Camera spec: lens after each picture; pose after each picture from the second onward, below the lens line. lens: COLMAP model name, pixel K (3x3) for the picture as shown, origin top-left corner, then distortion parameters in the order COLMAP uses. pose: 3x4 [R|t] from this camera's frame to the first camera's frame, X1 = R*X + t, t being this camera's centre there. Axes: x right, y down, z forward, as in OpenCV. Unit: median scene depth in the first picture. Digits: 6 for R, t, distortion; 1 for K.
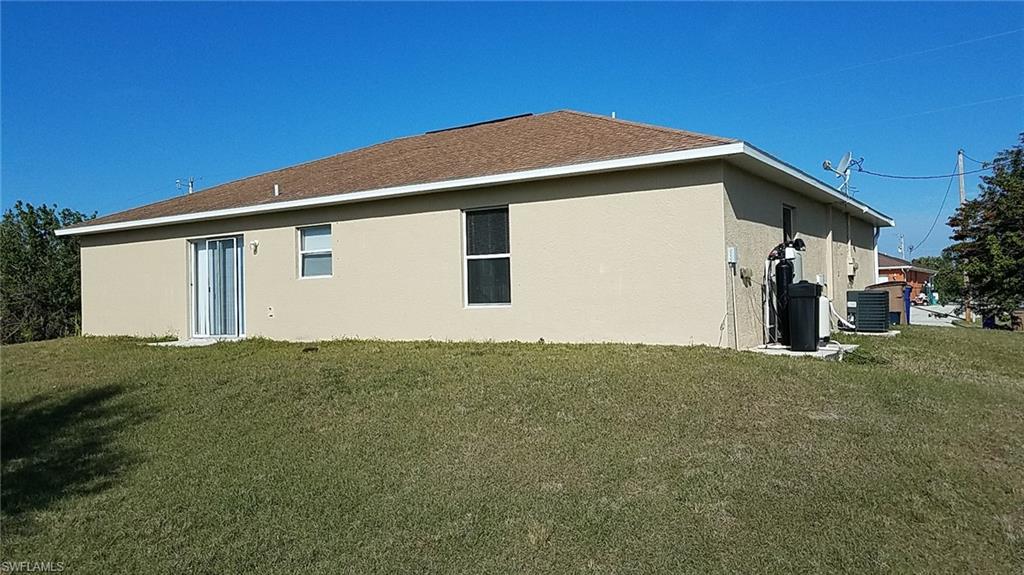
lens RADIAL K [[798.5, 0, 525.9], [0, 798.5, 283.7], [0, 0, 1]] dist [0.005736, 0.001809]
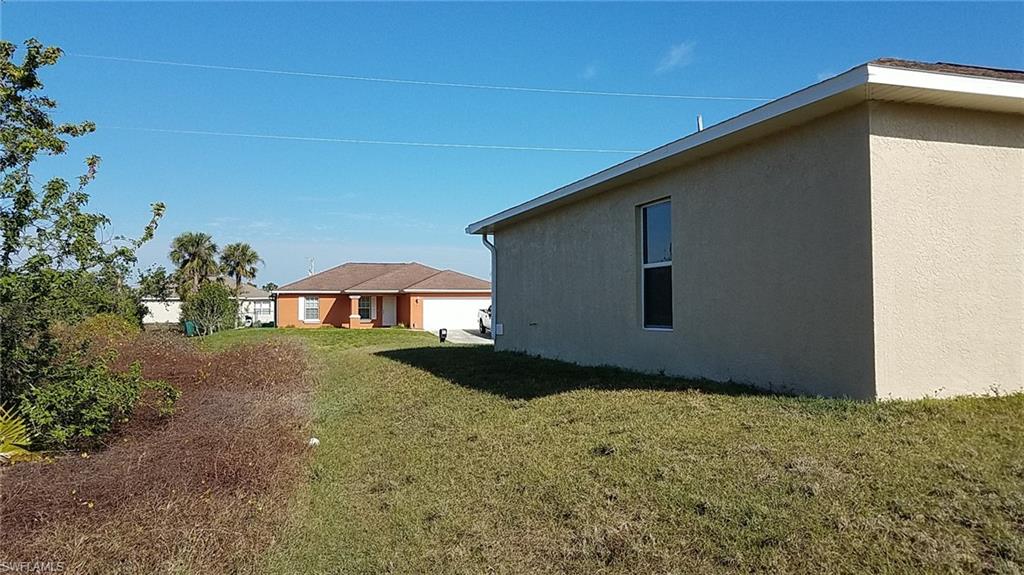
lens RADIAL K [[771.6, 0, 512.0], [0, 771.6, 287.5], [0, 0, 1]] dist [0.002802, 0.000556]
pose [[0.643887, 0.052843, 0.763294, -1.122886], [-0.016285, 0.998333, -0.055378, 0.048611], [-0.764947, 0.023227, 0.643674, 1.128558]]
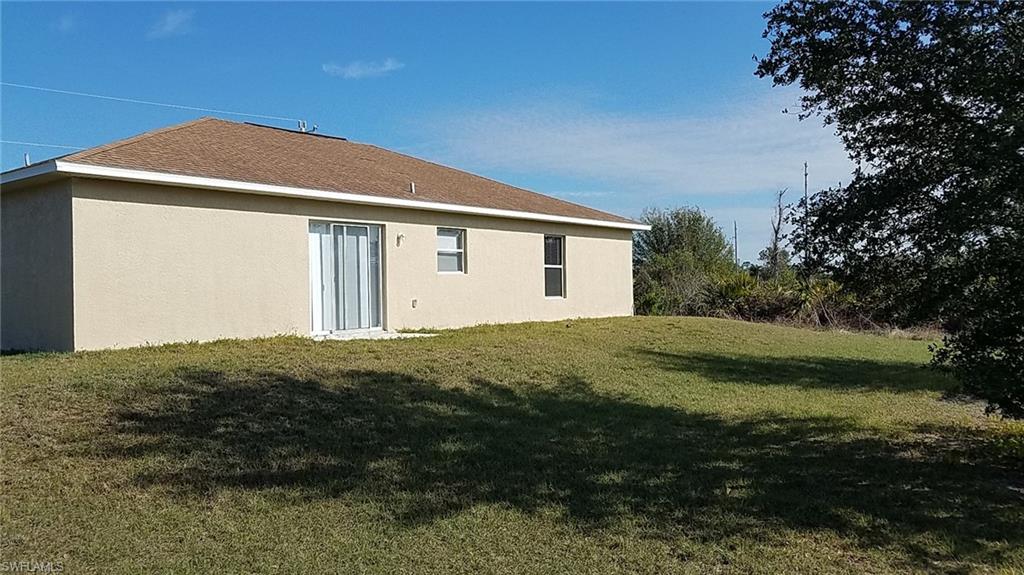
lens RADIAL K [[798.5, 0, 525.9], [0, 798.5, 283.7], [0, 0, 1]] dist [0.005736, 0.001809]
pose [[0.075214, 0.047307, 0.996045, -1.371047], [0.020808, 0.998582, -0.048999, 0.064334], [-0.996950, 0.024411, 0.074123, 0.798016]]
